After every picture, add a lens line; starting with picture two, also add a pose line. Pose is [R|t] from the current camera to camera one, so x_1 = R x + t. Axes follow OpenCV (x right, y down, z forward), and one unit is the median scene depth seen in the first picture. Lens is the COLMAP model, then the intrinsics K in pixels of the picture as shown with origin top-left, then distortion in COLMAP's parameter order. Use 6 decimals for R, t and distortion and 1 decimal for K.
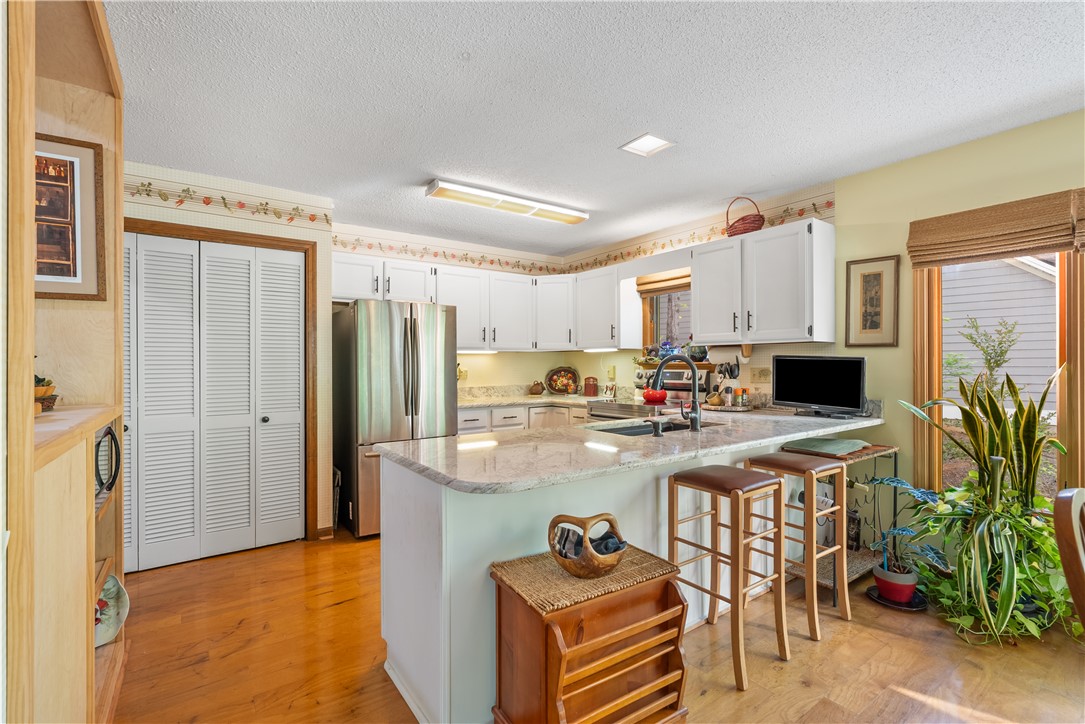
lens RADIAL K [[493.1, 0, 543.0], [0, 493.1, 361.7], [0, 0, 1]] dist [-0.008871, 0.002132]
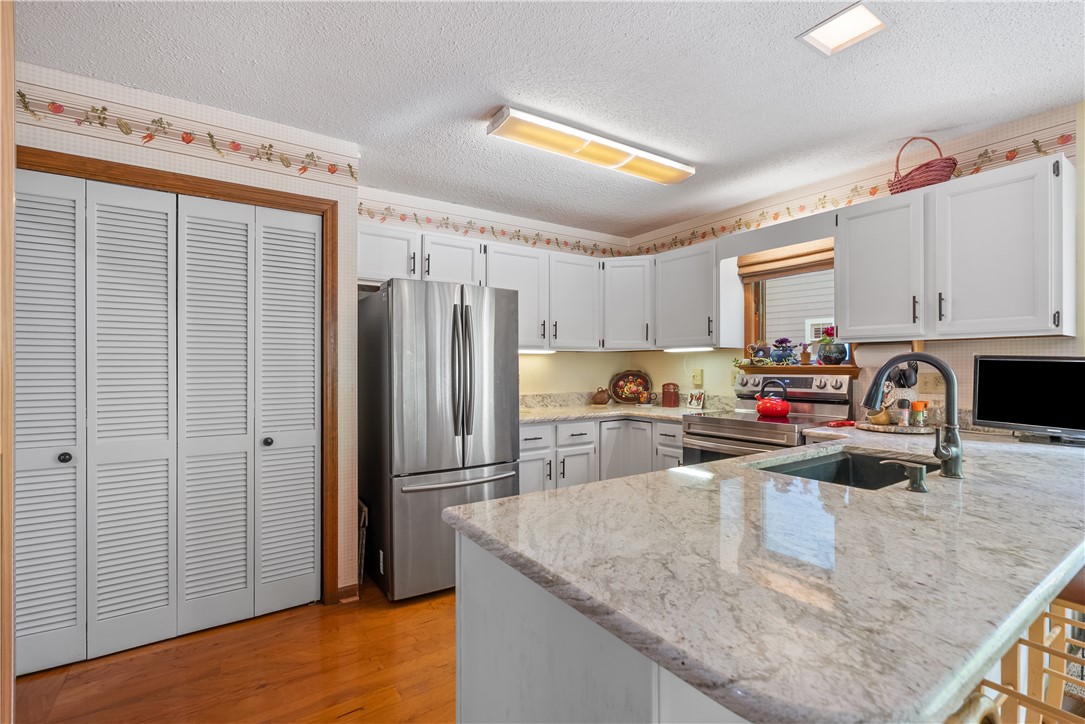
lens RADIAL K [[493.1, 0, 542.2], [0, 493.1, 364.3], [0, 0, 1]] dist [-0.008871, 0.002132]
pose [[0.999585, 0.002575, -0.028700, -0.127628], [-0.002579, 0.999997, -0.000070, 0.001259], [0.028700, 0.000144, 0.999588, 0.262910]]
